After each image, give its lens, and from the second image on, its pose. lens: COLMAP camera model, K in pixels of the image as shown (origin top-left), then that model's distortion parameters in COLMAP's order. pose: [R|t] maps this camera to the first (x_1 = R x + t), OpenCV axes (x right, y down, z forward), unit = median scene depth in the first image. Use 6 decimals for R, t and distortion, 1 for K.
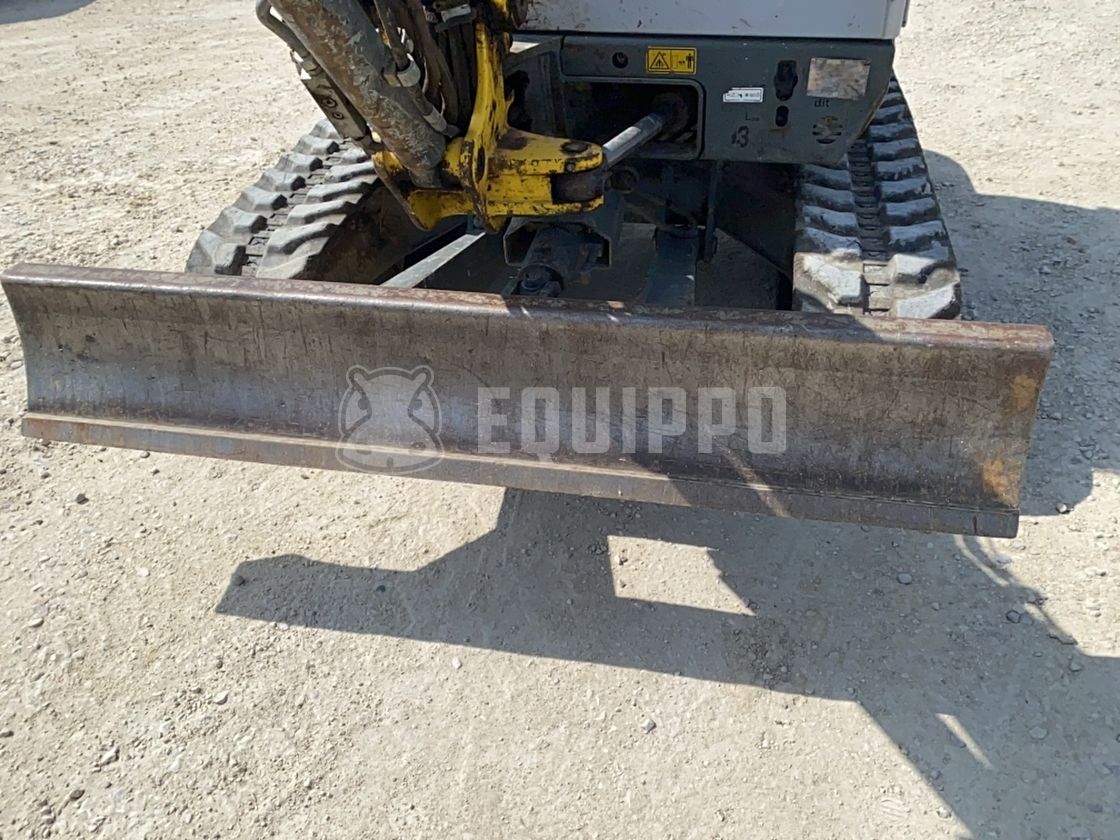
lens RADIAL K [[861.8, 0, 557.1], [0, 861.8, 424.1], [0, 0, 1]] dist [0.032180, -0.032833]
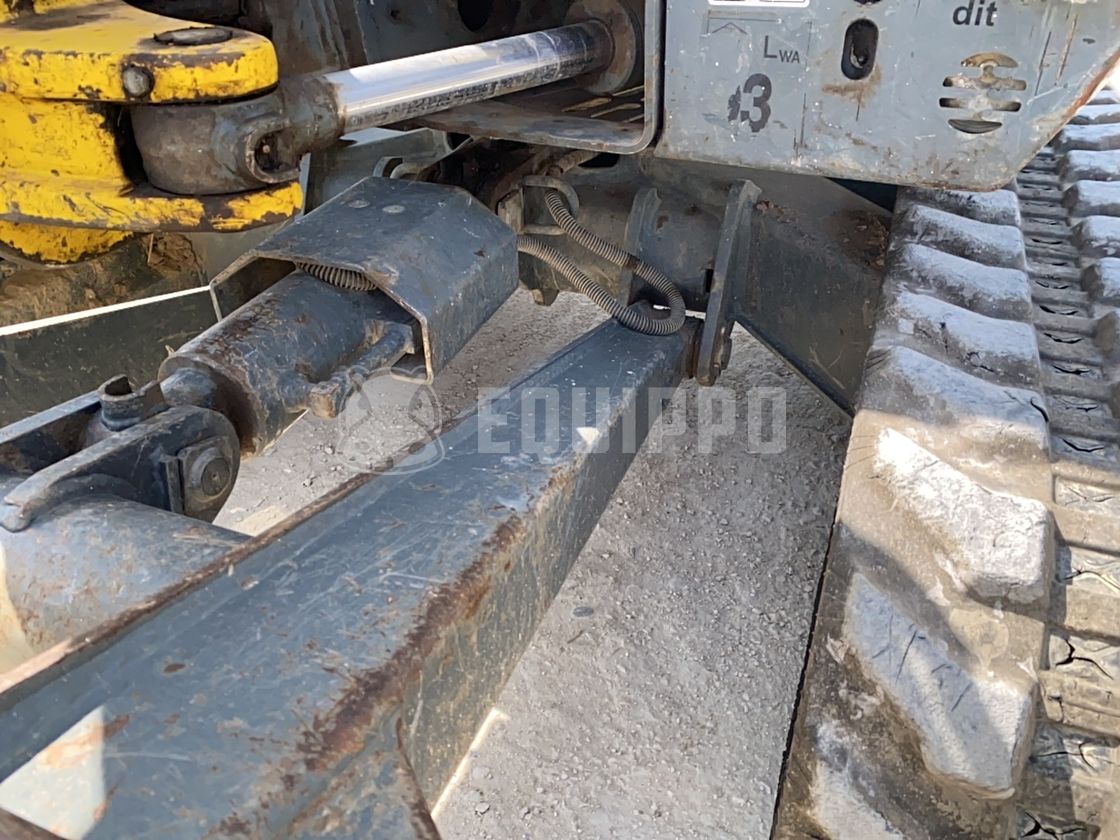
lens RADIAL K [[861.8, 0, 564.4], [0, 861.8, 414.5], [0, 0, 1]] dist [0.032180, -0.032833]
pose [[0.984876, 0.127976, -0.116794, 0.199300], [-0.137473, 0.987491, -0.077221, -0.154238], [0.105450, 0.092109, 0.990150, 0.633544]]
